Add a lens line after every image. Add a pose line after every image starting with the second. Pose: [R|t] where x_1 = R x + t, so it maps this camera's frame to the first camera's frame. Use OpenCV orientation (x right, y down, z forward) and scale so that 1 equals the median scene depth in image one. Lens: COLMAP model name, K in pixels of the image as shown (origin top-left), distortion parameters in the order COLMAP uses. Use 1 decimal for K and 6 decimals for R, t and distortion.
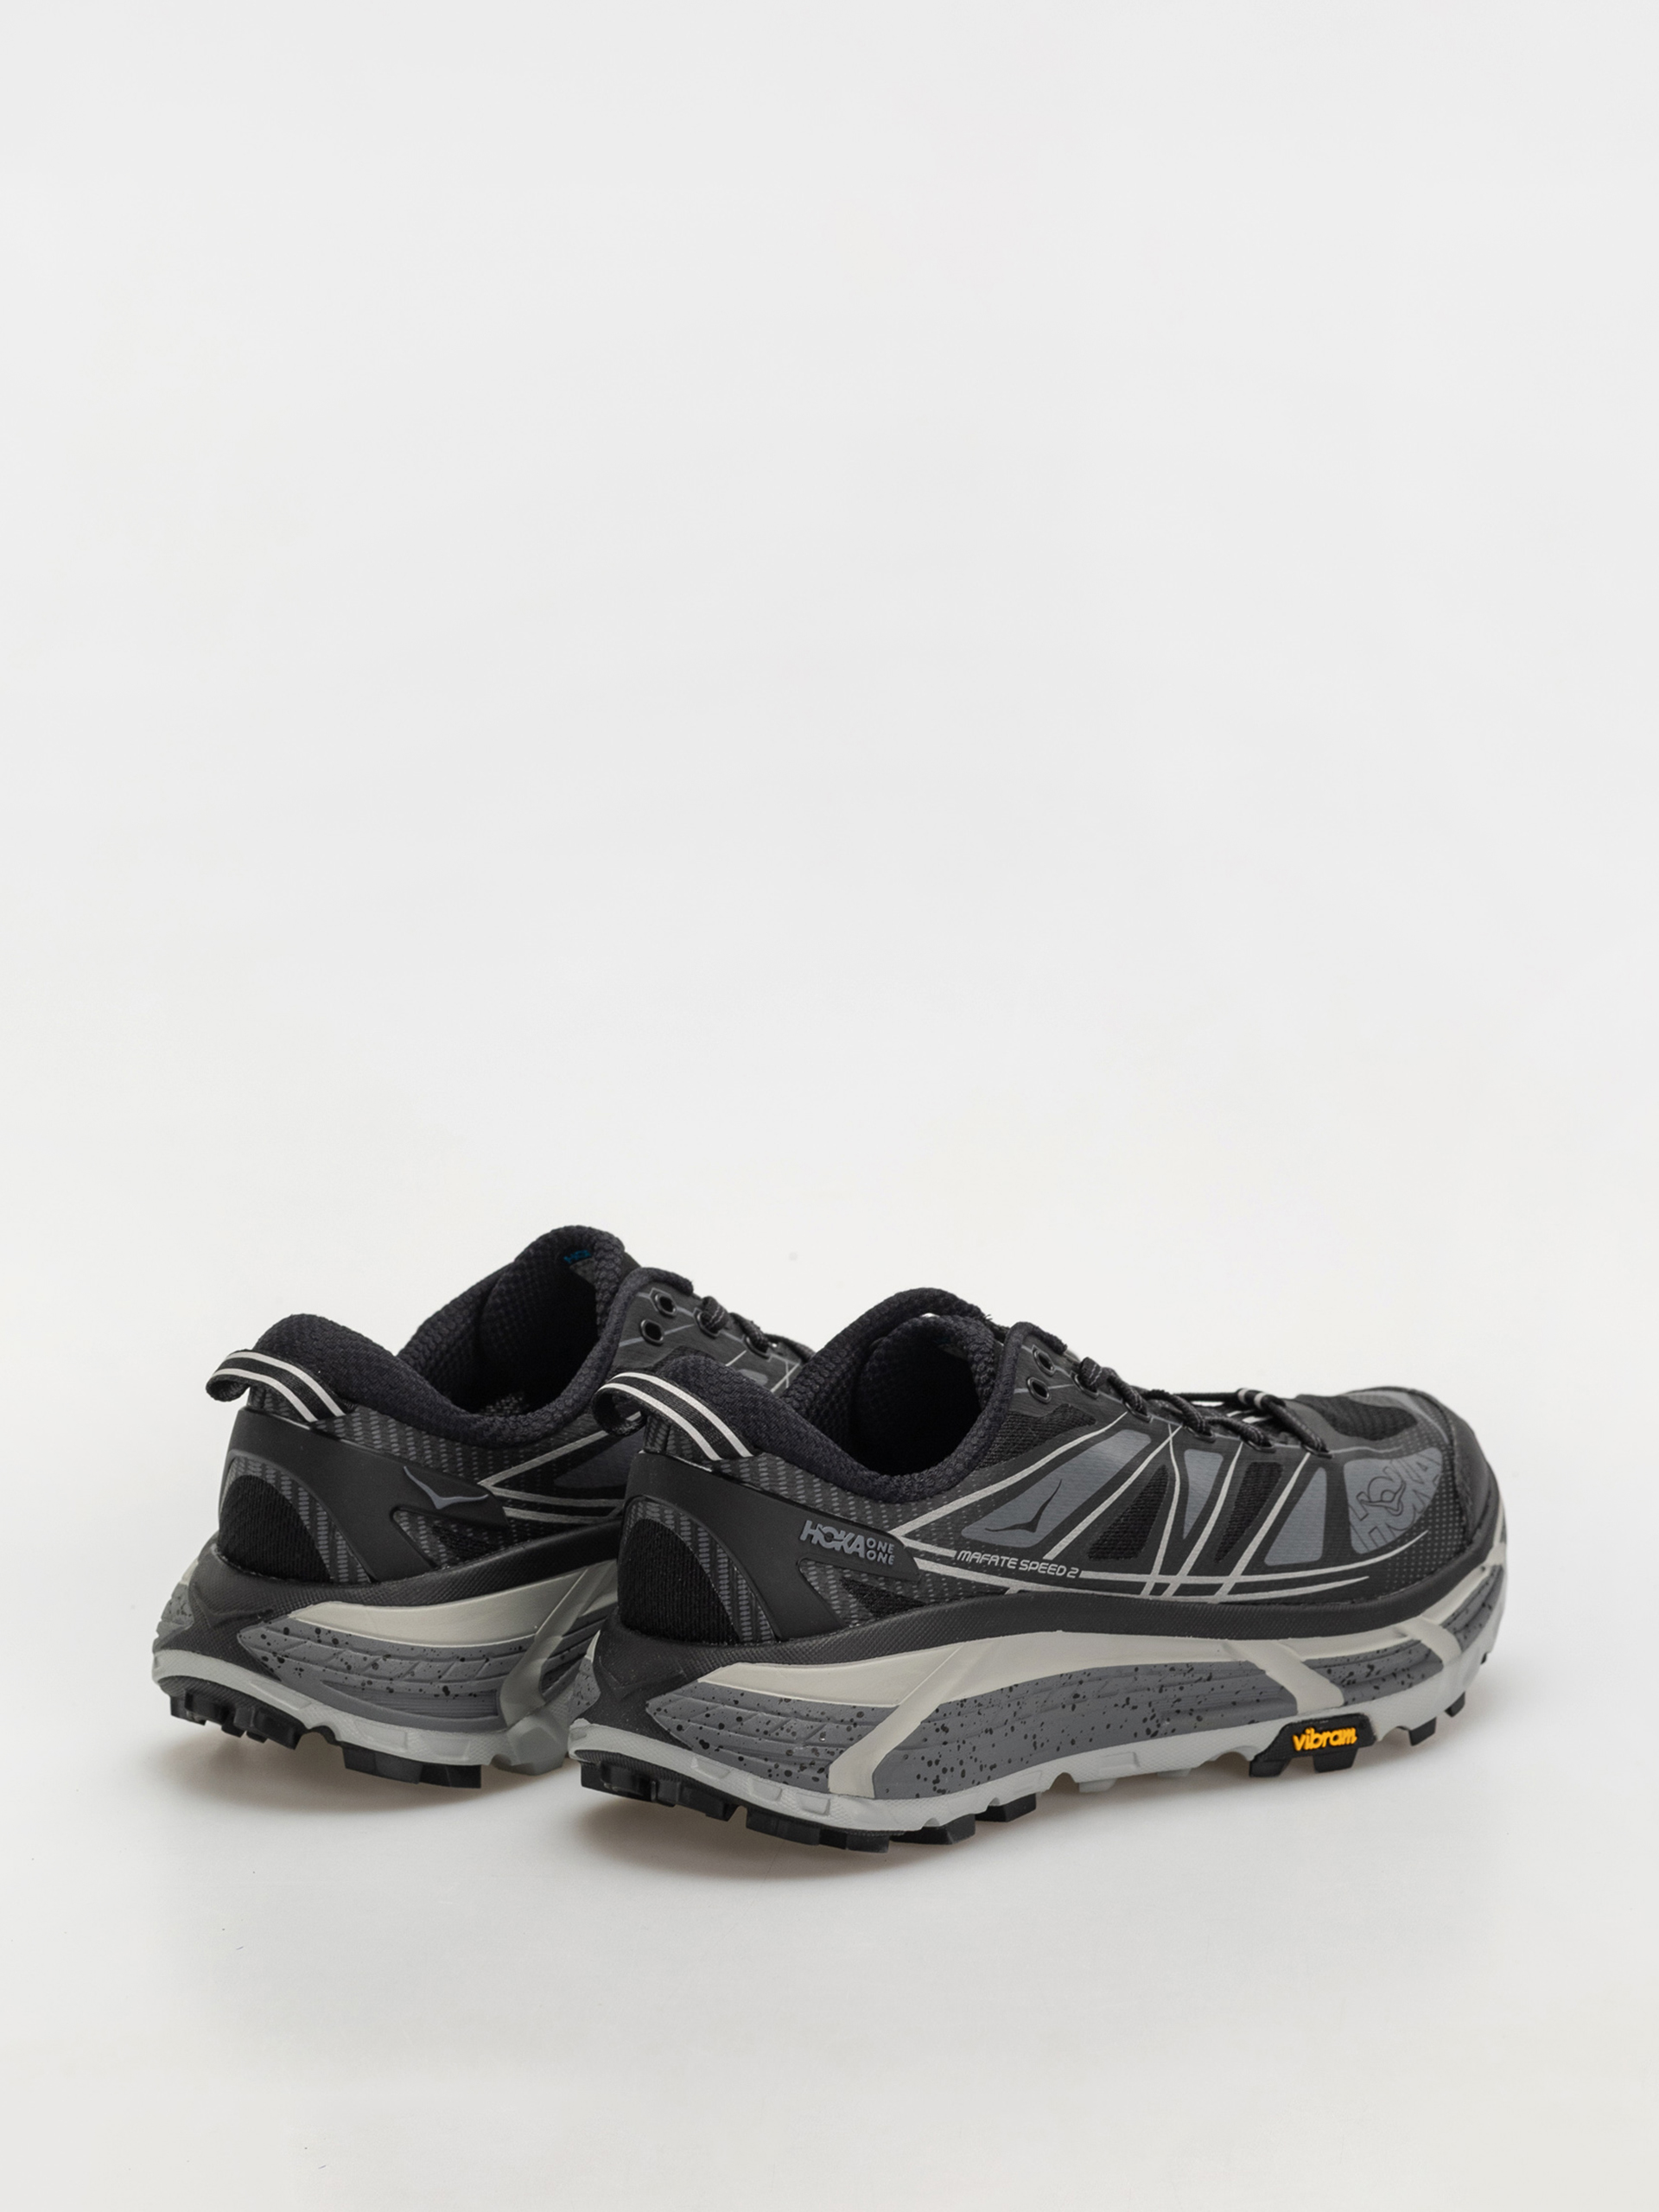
lens RADIAL K [[7488.2, 0, 829.5], [0, 7488.2, 1106.0], [0, 0, 1]] dist [0.002879, 3.038190]
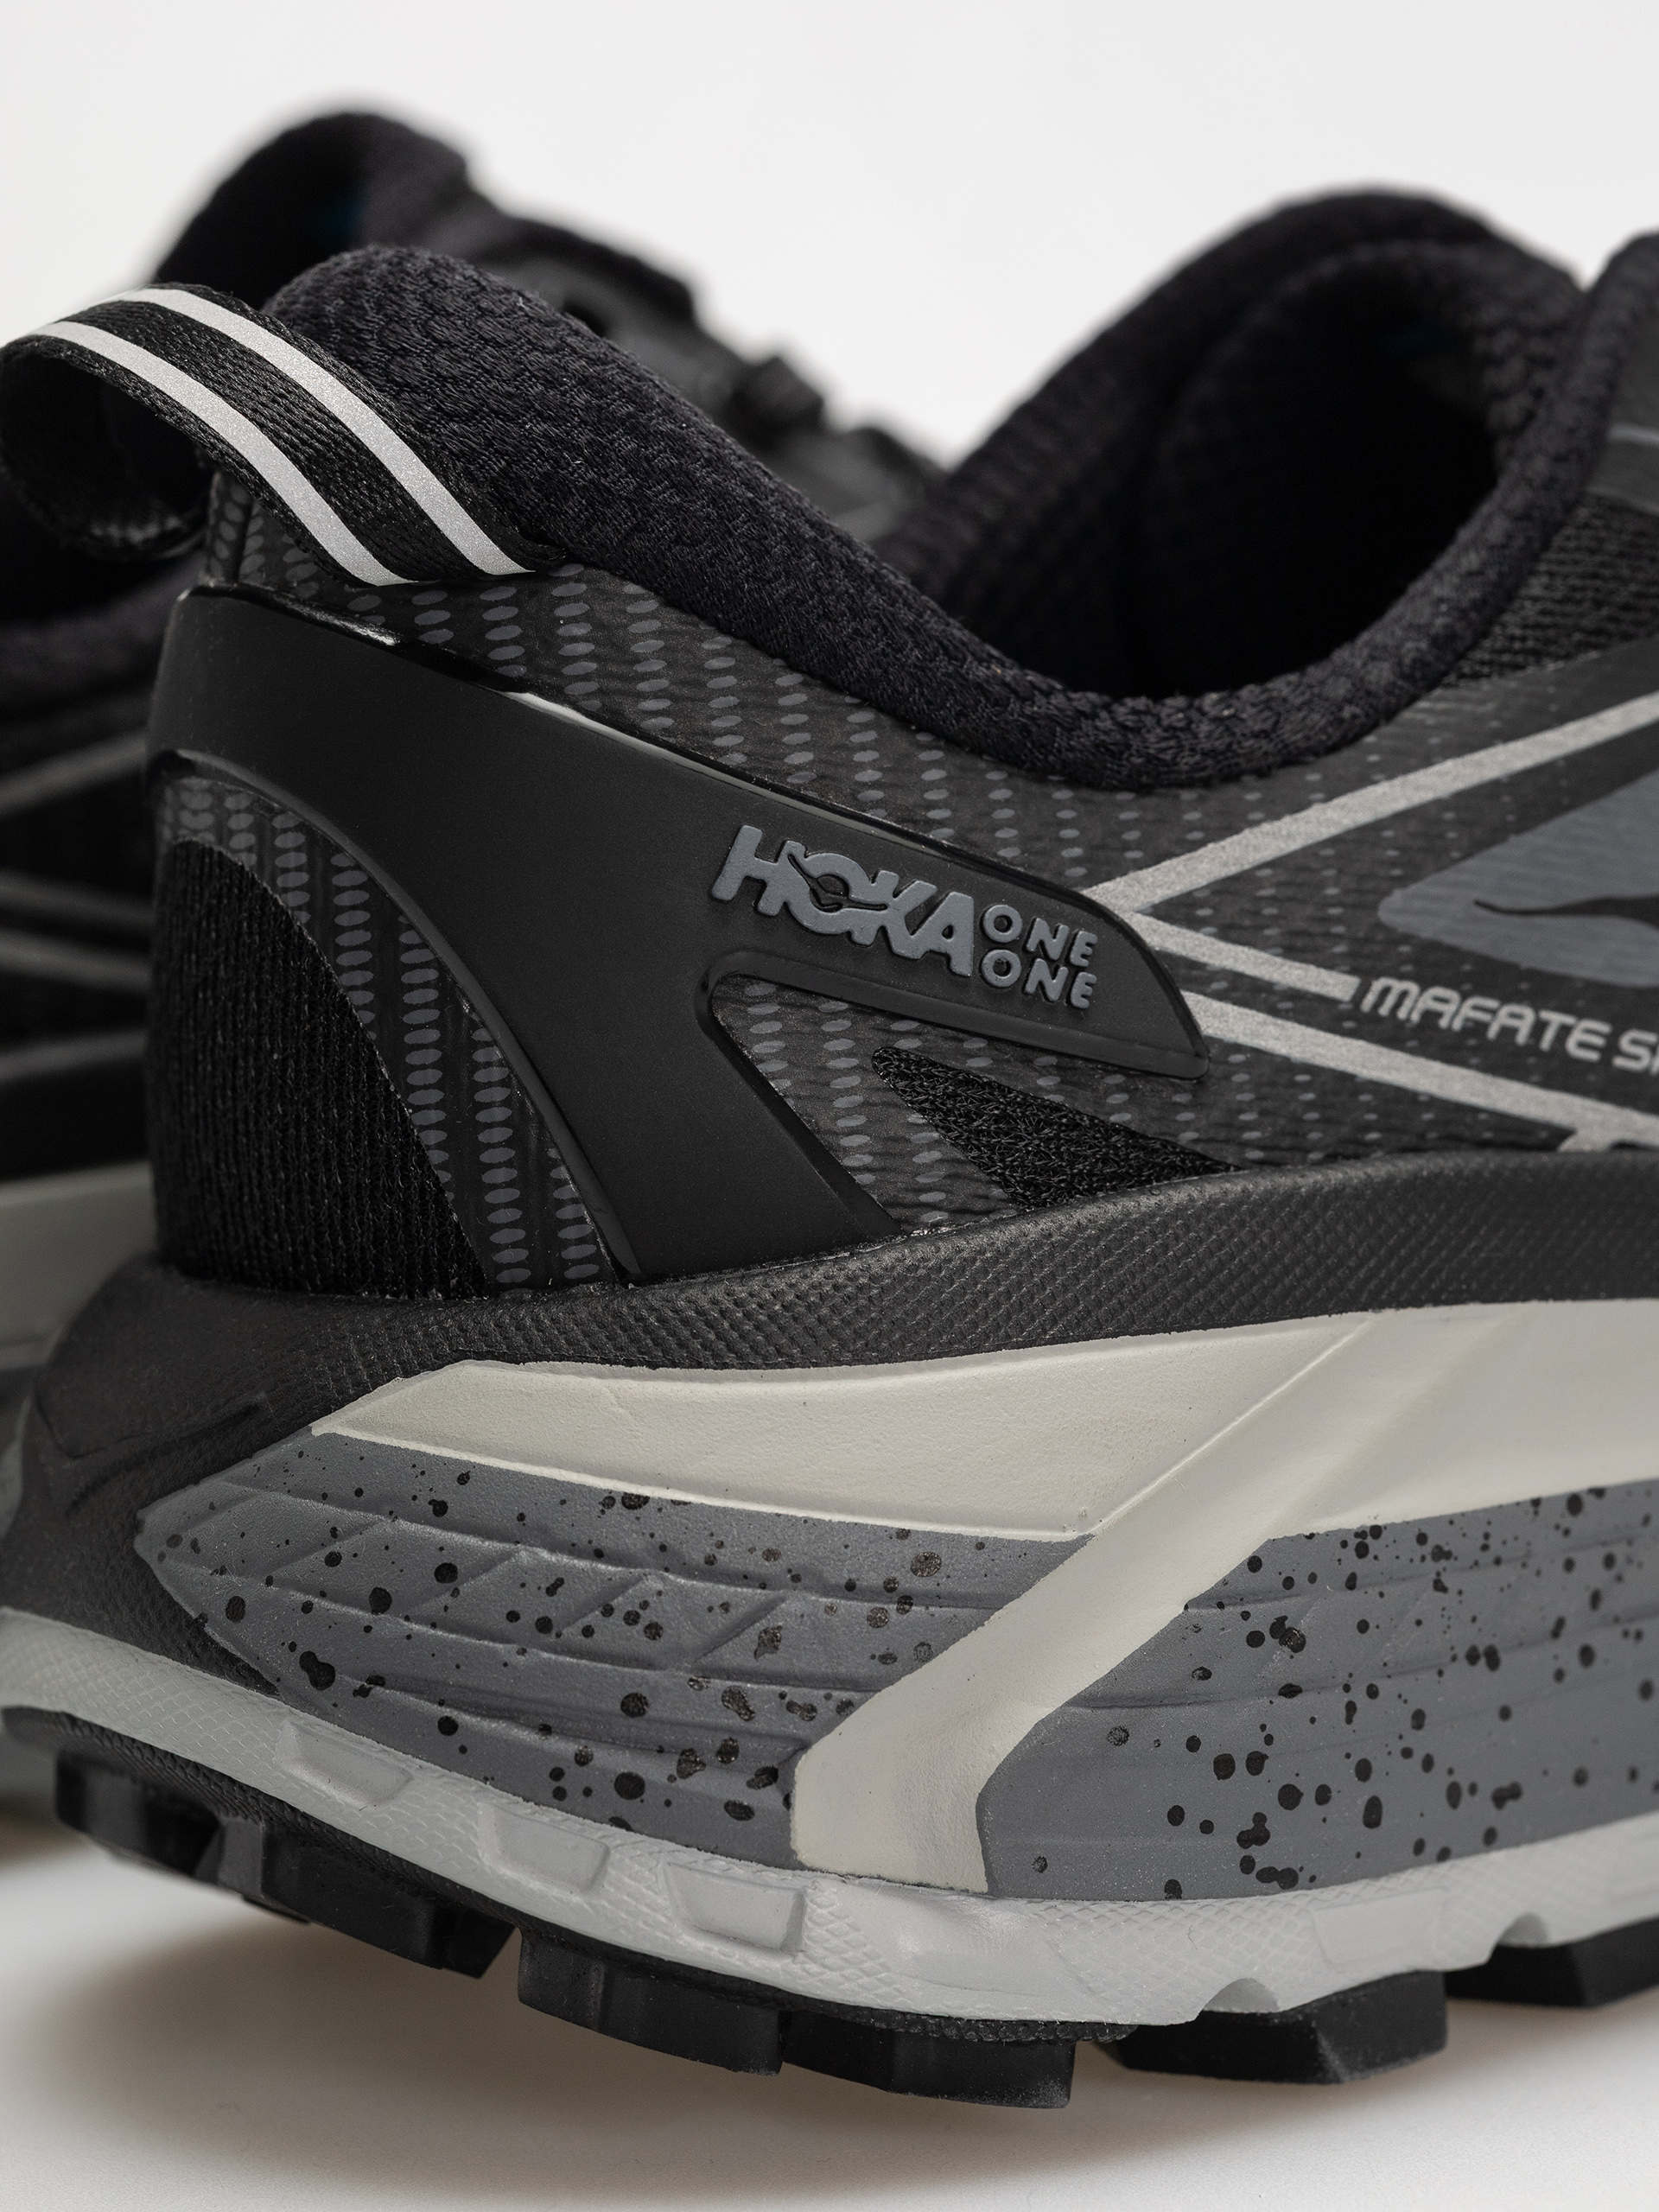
lens RADIAL K [[7488.2, 0, 829.5], [0, 7488.2, 1106.0], [0, 0, 1]] dist [0.002879, 3.038190]
pose [[0.981773, -0.004812, -0.189997, 0.049574], [-0.002829, 0.999199, -0.039924, 0.075432], [0.190037, 0.039734, 0.980973, 0.742550]]
